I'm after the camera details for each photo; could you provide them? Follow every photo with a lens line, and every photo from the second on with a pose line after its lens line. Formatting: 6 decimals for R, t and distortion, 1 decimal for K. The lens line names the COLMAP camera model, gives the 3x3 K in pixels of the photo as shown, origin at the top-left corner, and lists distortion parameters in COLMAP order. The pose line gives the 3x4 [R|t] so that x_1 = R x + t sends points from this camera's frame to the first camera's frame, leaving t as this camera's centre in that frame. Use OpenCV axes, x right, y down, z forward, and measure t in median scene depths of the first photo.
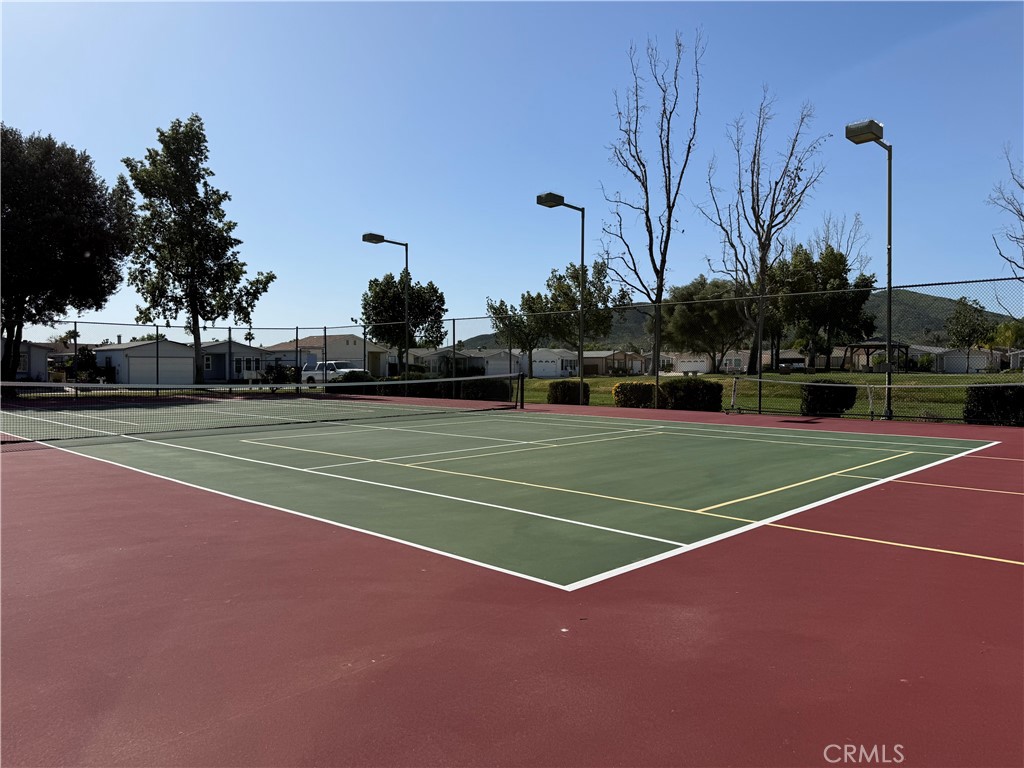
lens RADIAL K [[720.4, 0, 512.0], [0, 720.4, 384.0], [0, 0, 1]] dist [0.003566, -0.001501]
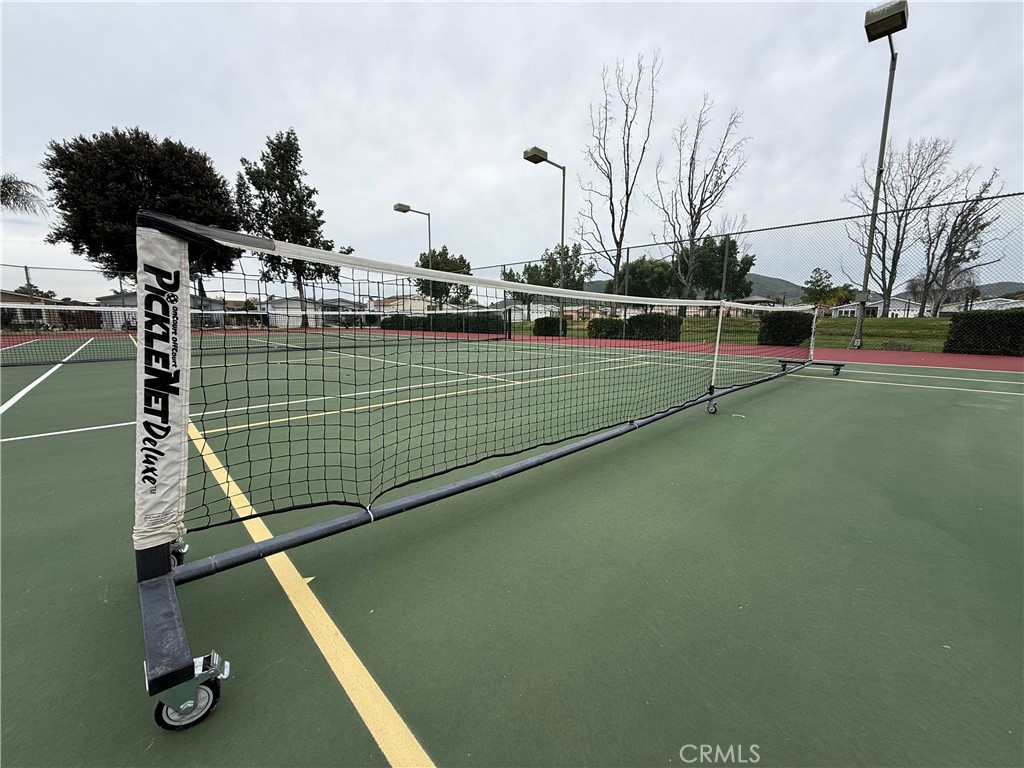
lens RADIAL K [[438.7, 0, 512.0], [0, 438.7, 384.0], [0, 0, 1]] dist [0.023527, 0.000078]
pose [[0.999795, 0.004880, -0.019670, 0.014457], [-0.002265, 0.991403, 0.130824, 0.004598], [0.020139, -0.130753, 0.991210, 0.103843]]
